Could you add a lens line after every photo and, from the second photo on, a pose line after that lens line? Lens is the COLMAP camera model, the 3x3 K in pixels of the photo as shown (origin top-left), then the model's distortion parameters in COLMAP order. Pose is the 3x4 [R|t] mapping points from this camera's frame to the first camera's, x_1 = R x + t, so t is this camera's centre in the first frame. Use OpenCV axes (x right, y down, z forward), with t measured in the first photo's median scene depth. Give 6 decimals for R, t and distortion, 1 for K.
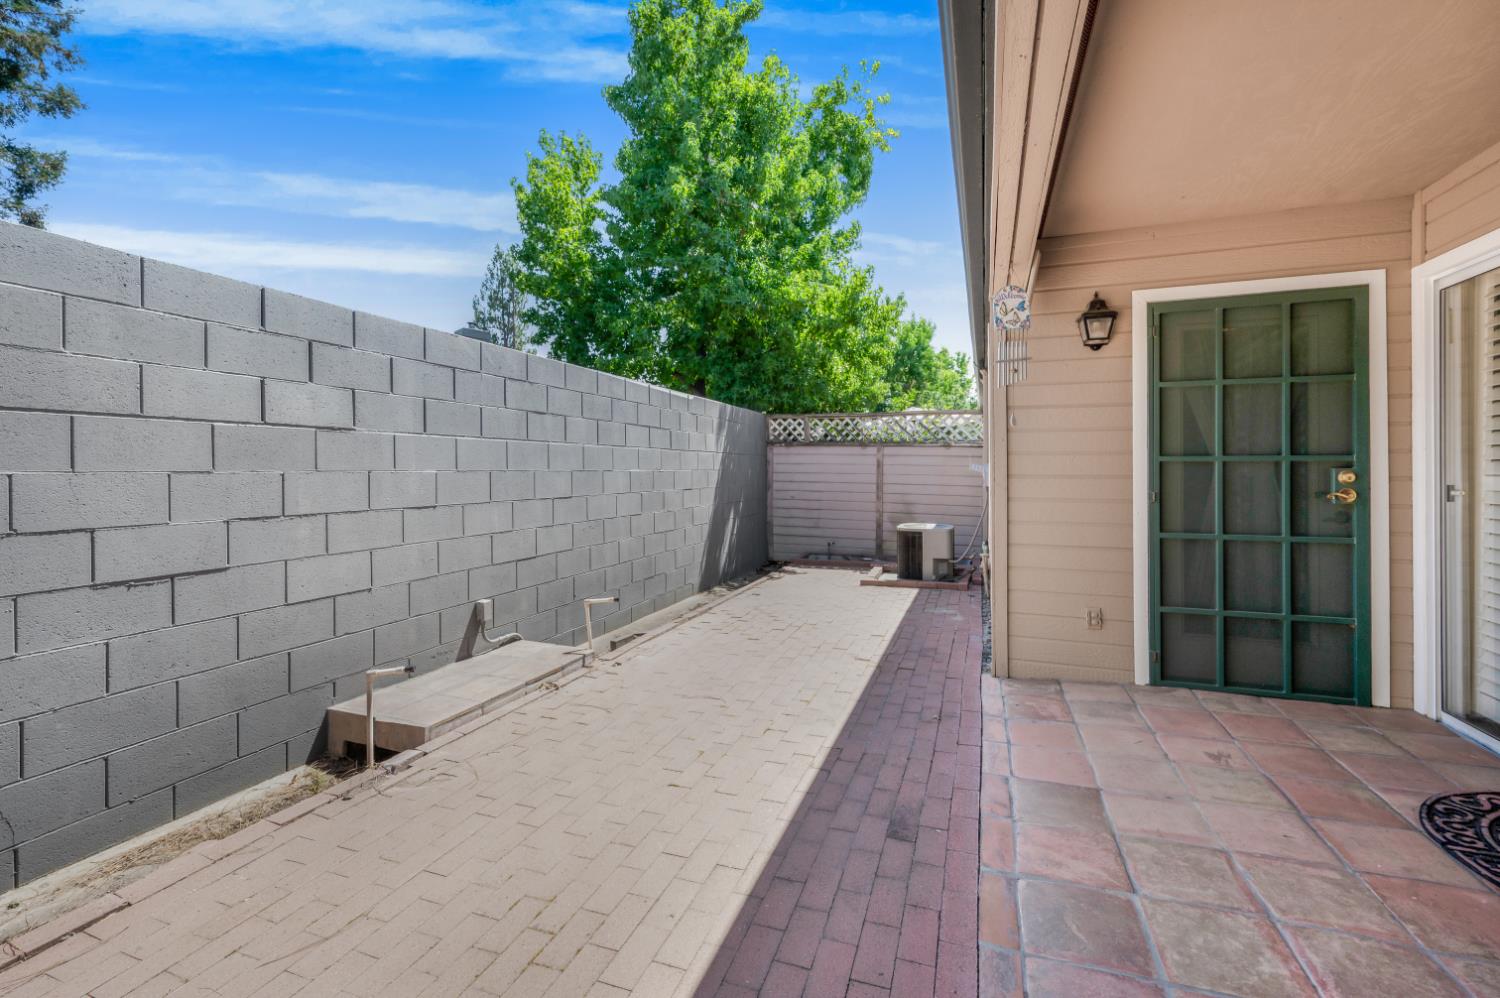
lens RADIAL K [[628.2, 0, 751.5], [0, 628.2, 469.5], [0, 0, 1]] dist [-0.000180, 0.000210]
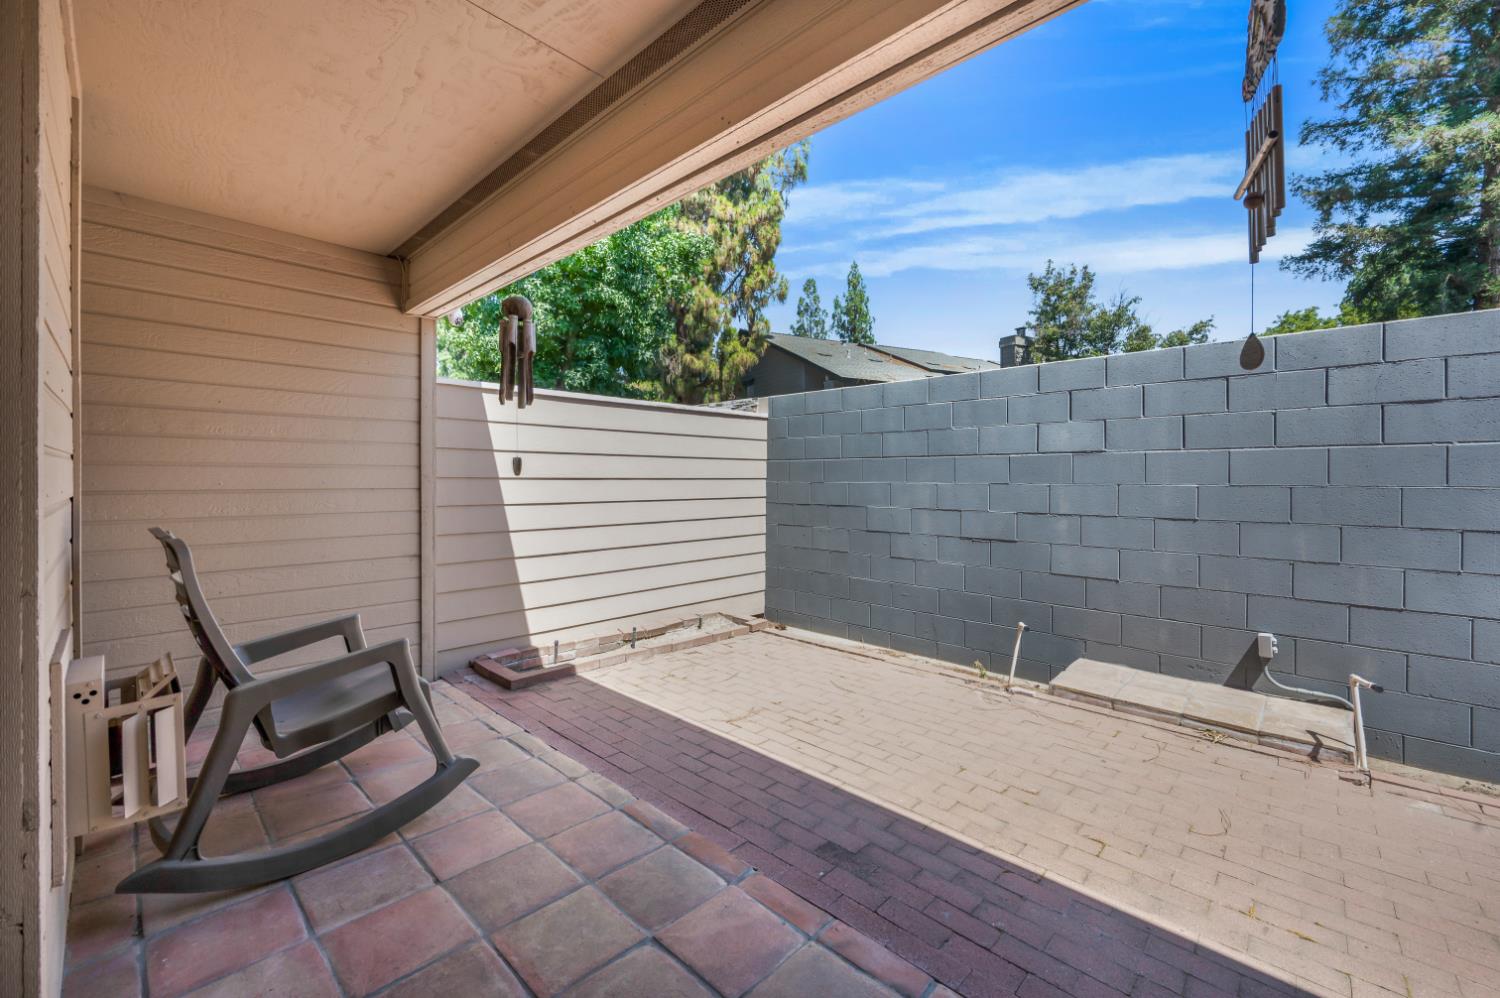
lens RADIAL K [[599.6, 0, 752.5], [0, 599.6, 502.9], [0, 0, 1]] dist [0.002658, 0.000290]
pose [[-0.404280, 0.040569, -0.913735, 0.924114], [0.003124, 0.999071, 0.042975, -0.016642], [0.914630, 0.014520, -0.404031, 1.021299]]
